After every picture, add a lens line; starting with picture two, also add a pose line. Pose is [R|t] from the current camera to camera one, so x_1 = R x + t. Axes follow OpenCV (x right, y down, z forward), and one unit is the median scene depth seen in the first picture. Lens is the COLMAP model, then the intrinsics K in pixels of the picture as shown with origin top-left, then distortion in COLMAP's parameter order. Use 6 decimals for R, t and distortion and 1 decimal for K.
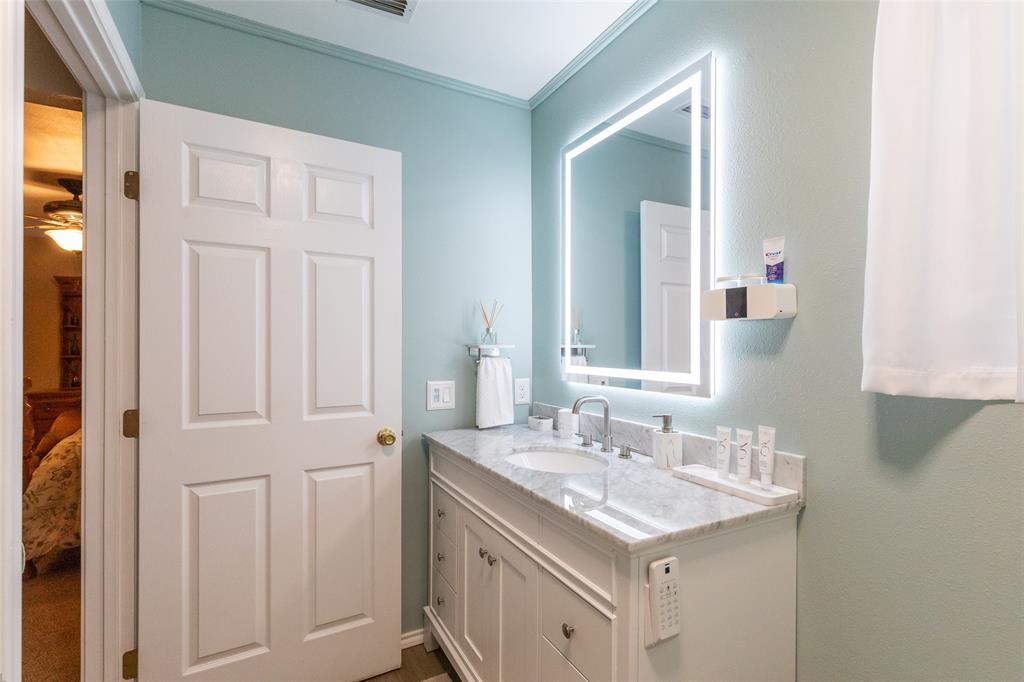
lens RADIAL K [[459.7, 0, 515.9], [0, 459.7, 347.0], [0, 0, 1]] dist [0.010504, -0.001035]
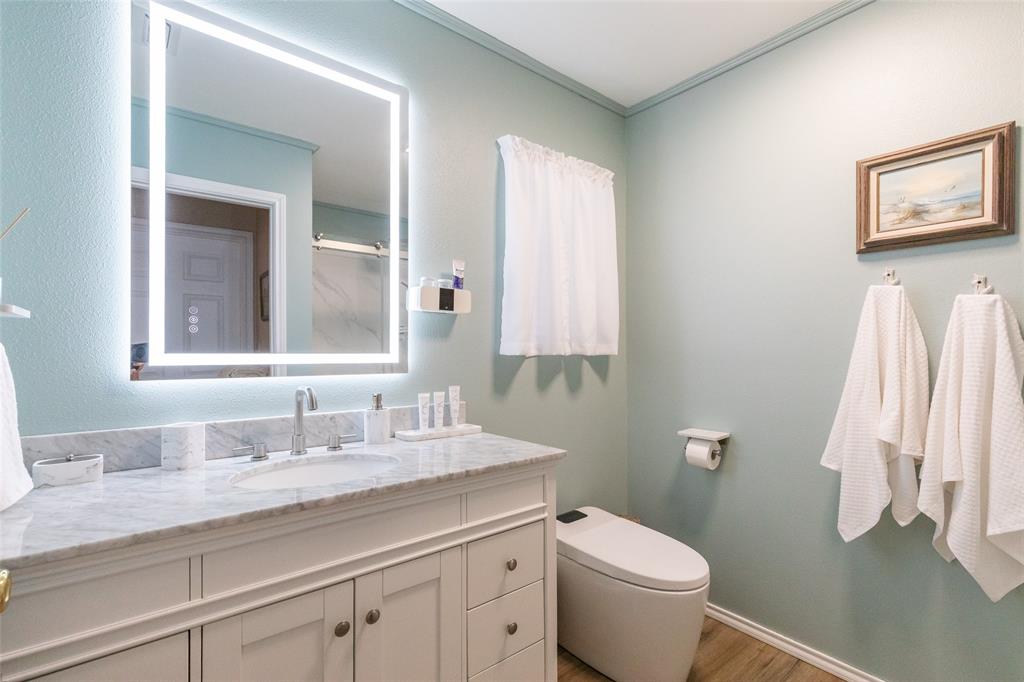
lens RADIAL K [[459.7, 0, 518.6], [0, 459.7, 348.1], [0, 0, 1]] dist [0.010504, -0.001035]
pose [[-0.181649, 0.011626, 0.983295, -0.872577], [-0.003193, 0.999918, -0.012413, 0.063901], [-0.983358, -0.005394, -0.181597, 0.994950]]
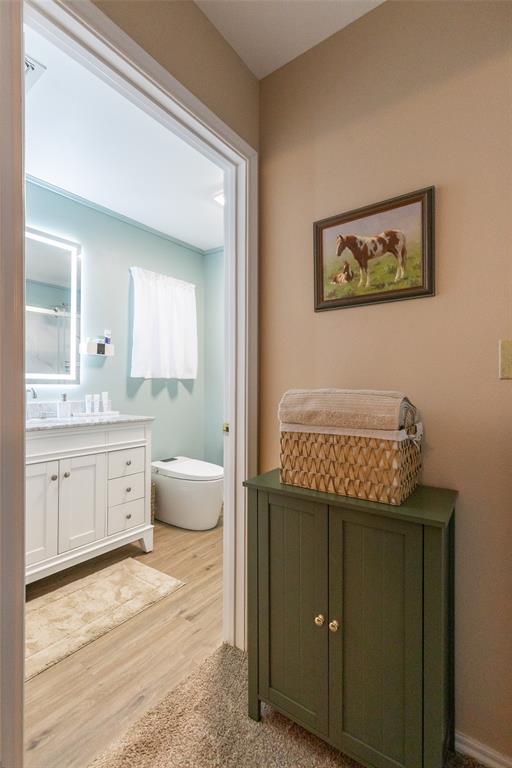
lens RADIAL K [[344.8, 0, 252.8], [0, 344.8, 382.7], [0, 0, 1]] dist [0.010504, -0.001035]
pose [[-0.414162, 0.006010, 0.910184, -1.741680], [-0.008466, 0.999910, -0.010454, 0.119459], [-0.910164, -0.012036, -0.414073, 0.985701]]
